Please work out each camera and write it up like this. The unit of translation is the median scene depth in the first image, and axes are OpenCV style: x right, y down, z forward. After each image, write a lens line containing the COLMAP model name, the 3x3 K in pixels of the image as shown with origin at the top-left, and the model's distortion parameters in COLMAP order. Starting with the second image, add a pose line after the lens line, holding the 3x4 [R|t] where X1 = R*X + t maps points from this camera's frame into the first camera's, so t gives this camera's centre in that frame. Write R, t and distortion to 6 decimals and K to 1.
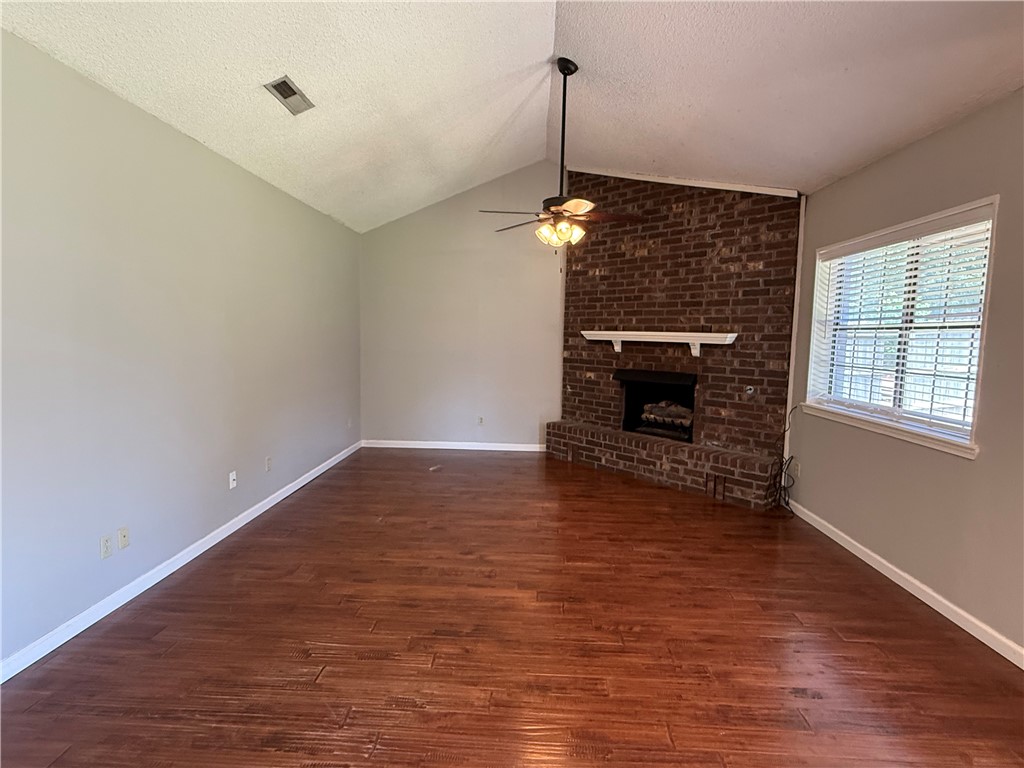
lens RADIAL K [[530.3, 0, 506.3], [0, 530.3, 379.3], [0, 0, 1]] dist [-0.004325, 0.000798]
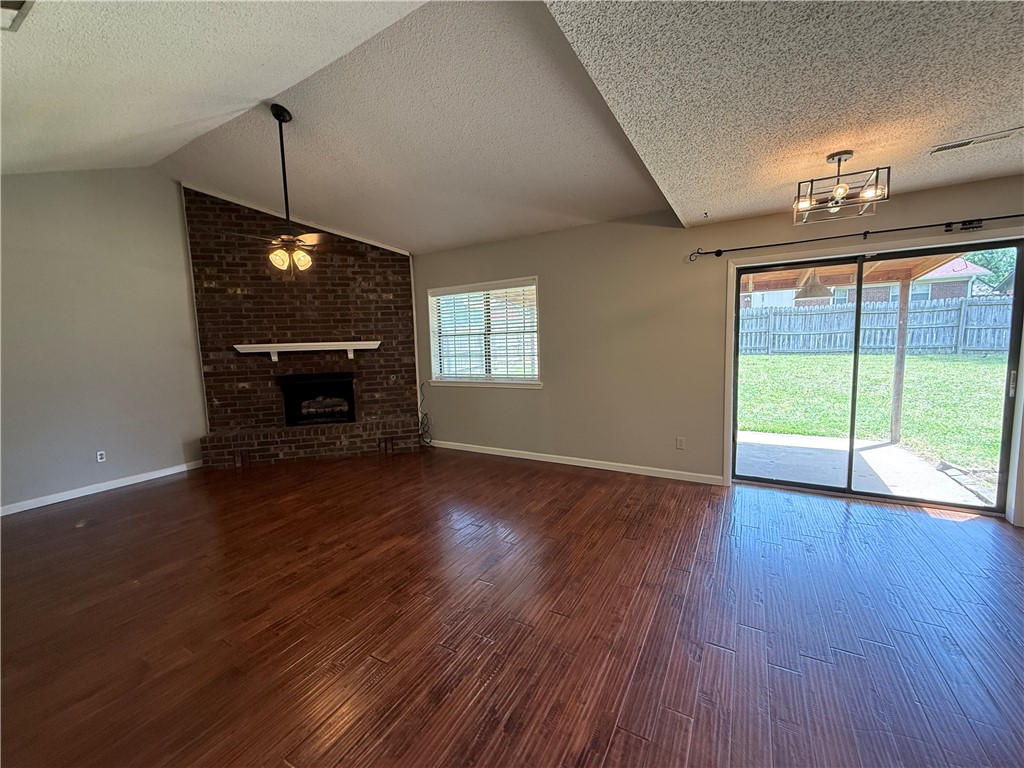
lens RADIAL K [[407.9, 0, 508.4], [0, 407.9, 382.0], [0, 0, 1]] dist [-0.002085, -0.000385]
pose [[0.460470, -0.124079, 0.878961, -0.441601], [0.117404, 0.989997, 0.078248, -0.021237], [-0.879877, 0.067163, 0.470431, 0.162250]]
